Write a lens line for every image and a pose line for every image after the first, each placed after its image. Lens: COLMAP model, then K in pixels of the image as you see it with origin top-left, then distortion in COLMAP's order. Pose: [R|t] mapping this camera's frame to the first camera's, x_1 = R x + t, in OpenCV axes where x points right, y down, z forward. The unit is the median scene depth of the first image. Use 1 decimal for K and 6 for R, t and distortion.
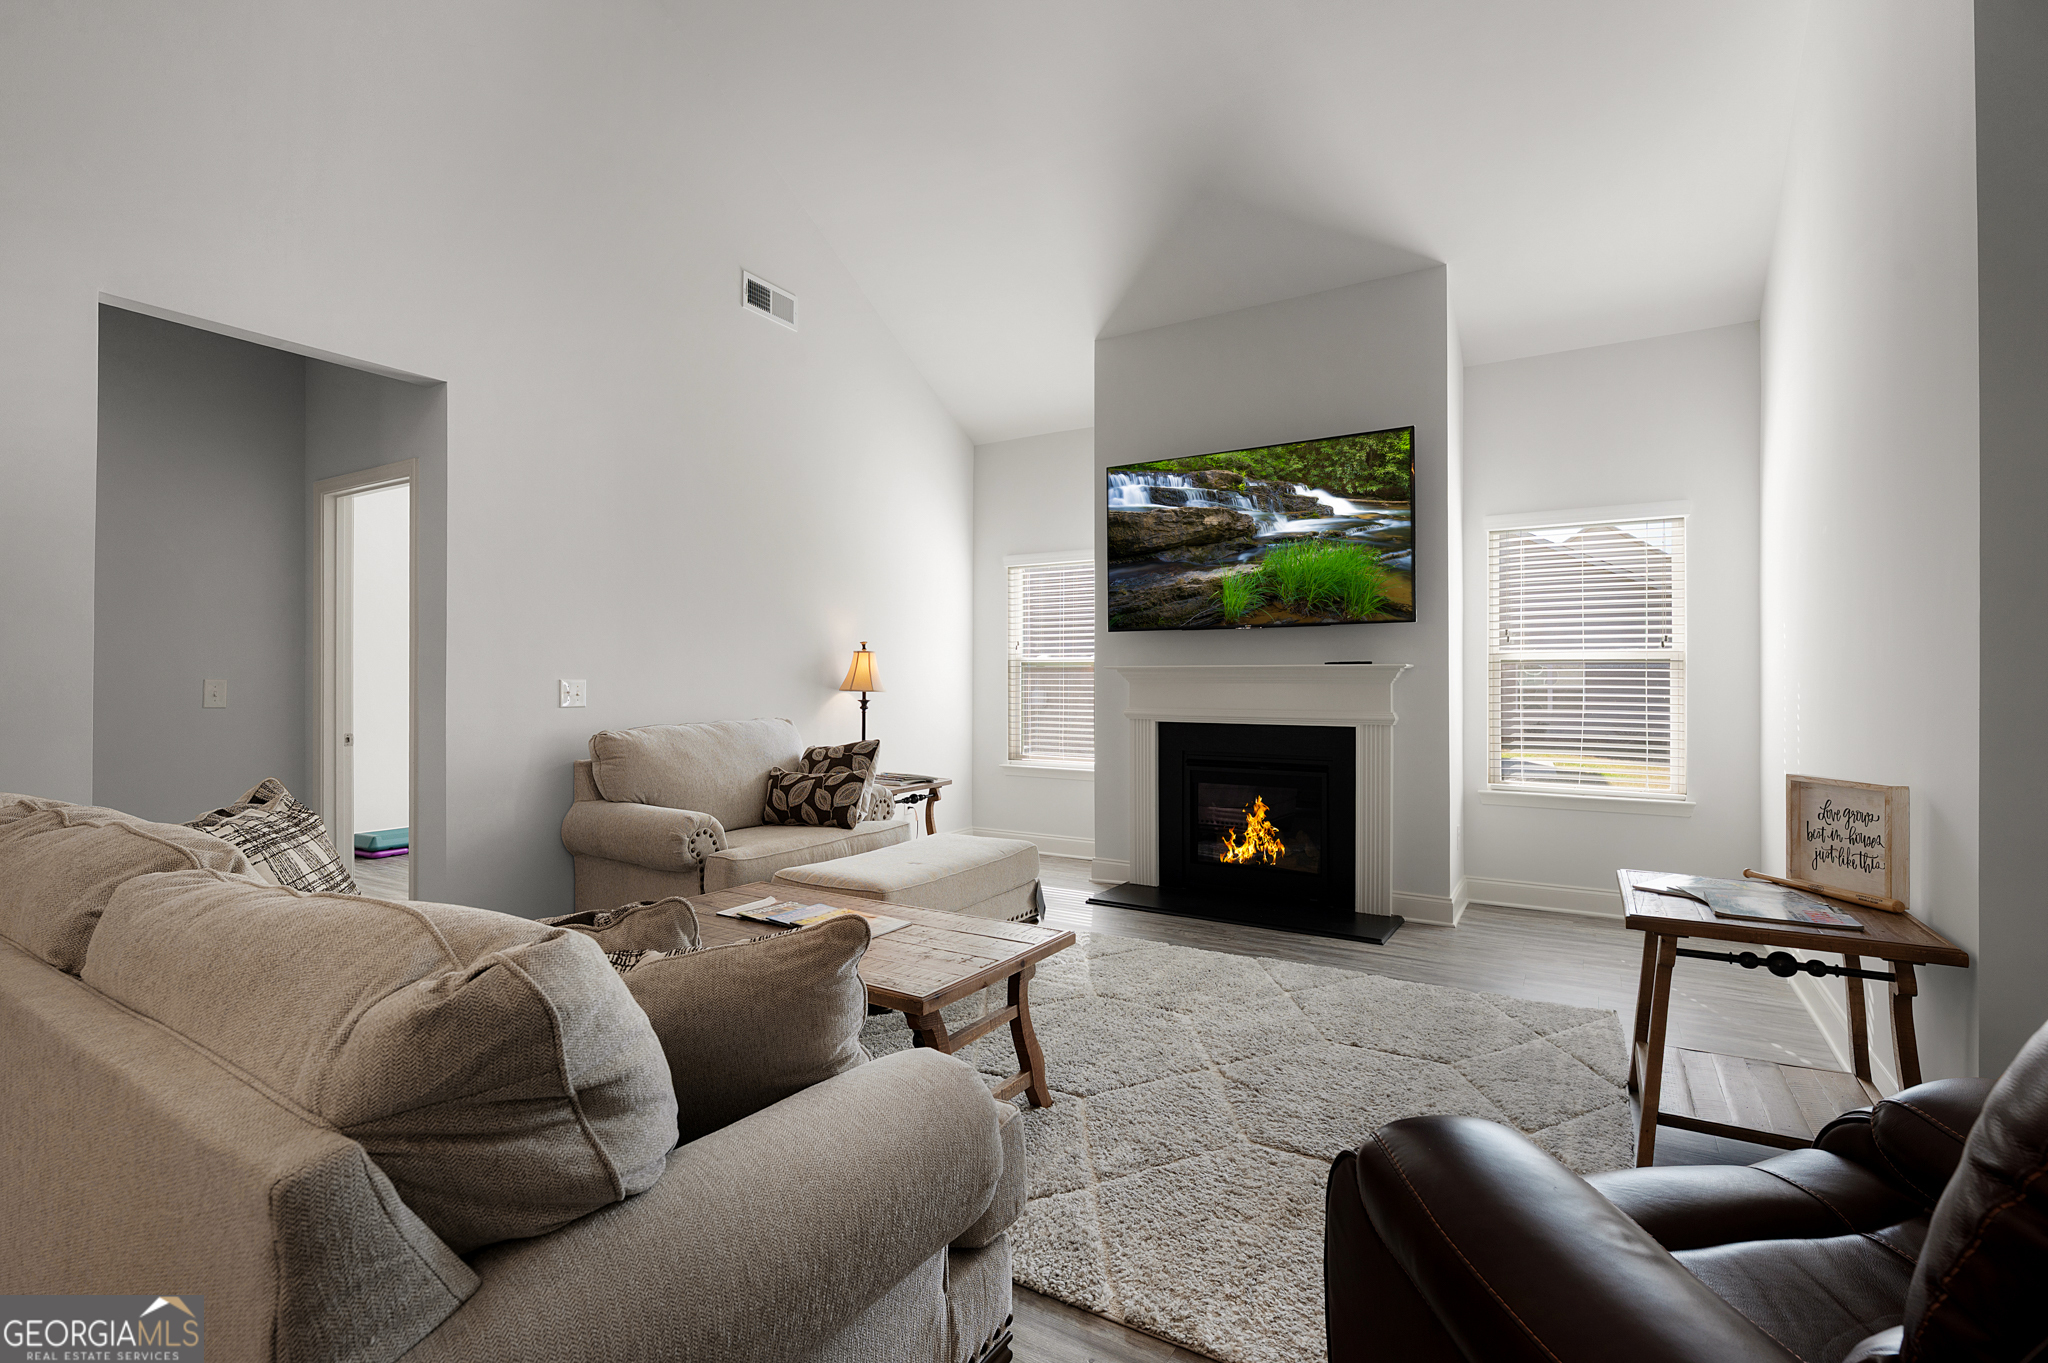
lens RADIAL K [[936.1, 0, 1012.3], [0, 936.1, 687.1], [0, 0, 1]] dist [-0.000580, 0.001300]
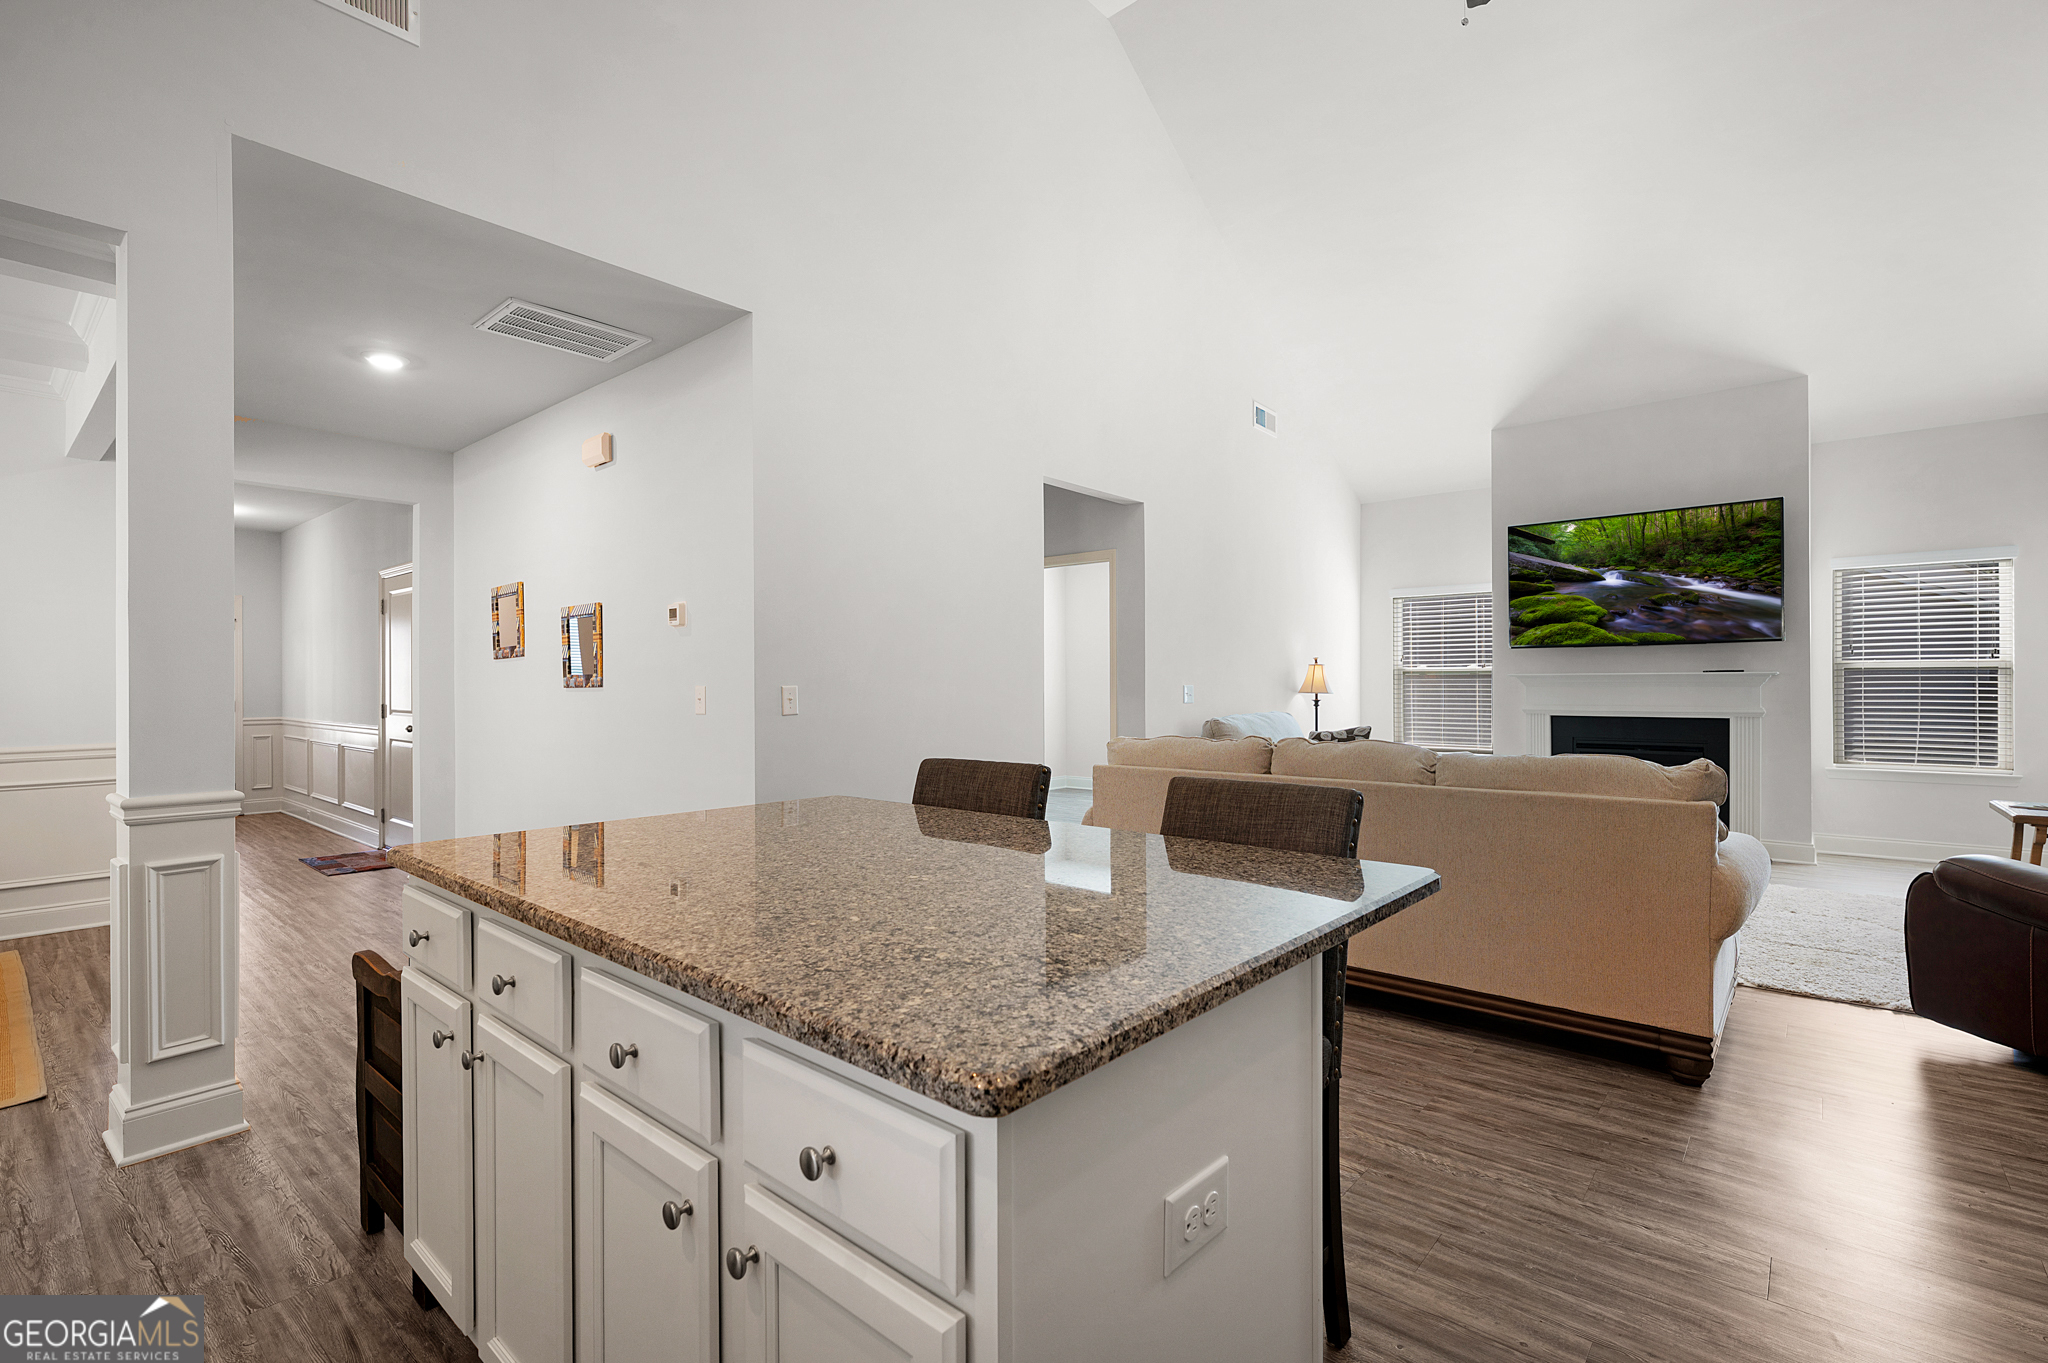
lens RADIAL K [[936.1, 0, 1018.3], [0, 936.1, 691.3], [0, 0, 1]] dist [-0.000580, 0.001300]
pose [[0.987693, -0.002369, -0.156388, -0.424159], [0.001922, 0.999994, -0.003012, 0.005122], [0.156394, 0.002675, 0.987691, -0.481916]]
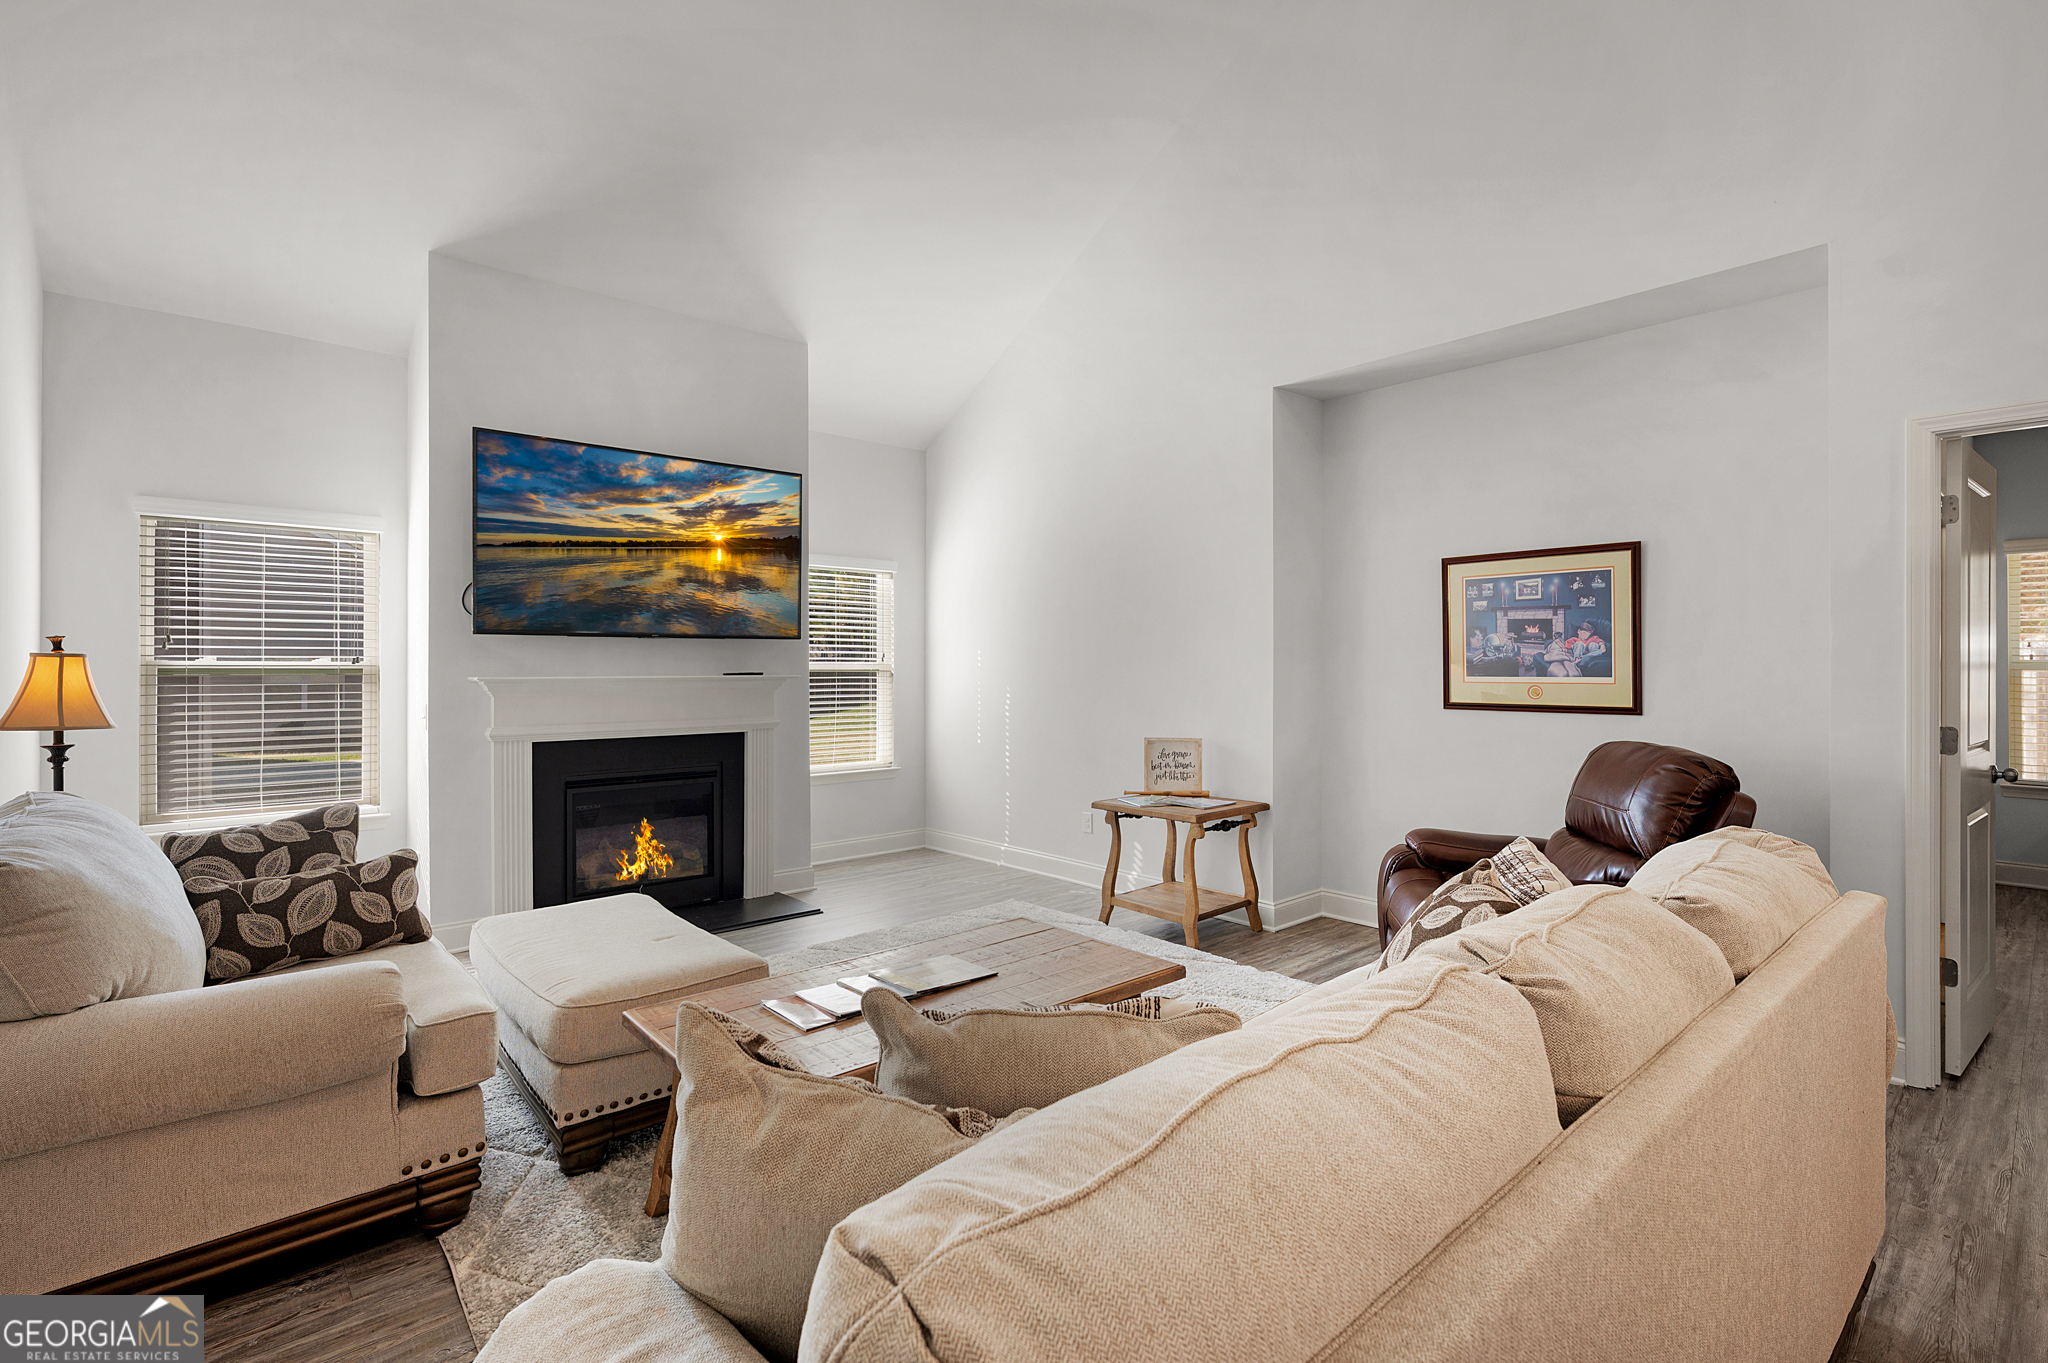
lens RADIAL K [[936.1, 0, 1016.0], [0, 936.1, 673.6], [0, 0, 1]] dist [-0.000580, 0.001300]
pose [[0.294857, -0.006302, 0.955521, -0.573336], [0.012723, 0.999915, 0.002669, -0.024519], [-0.955457, 0.011370, 0.294912, 0.360669]]
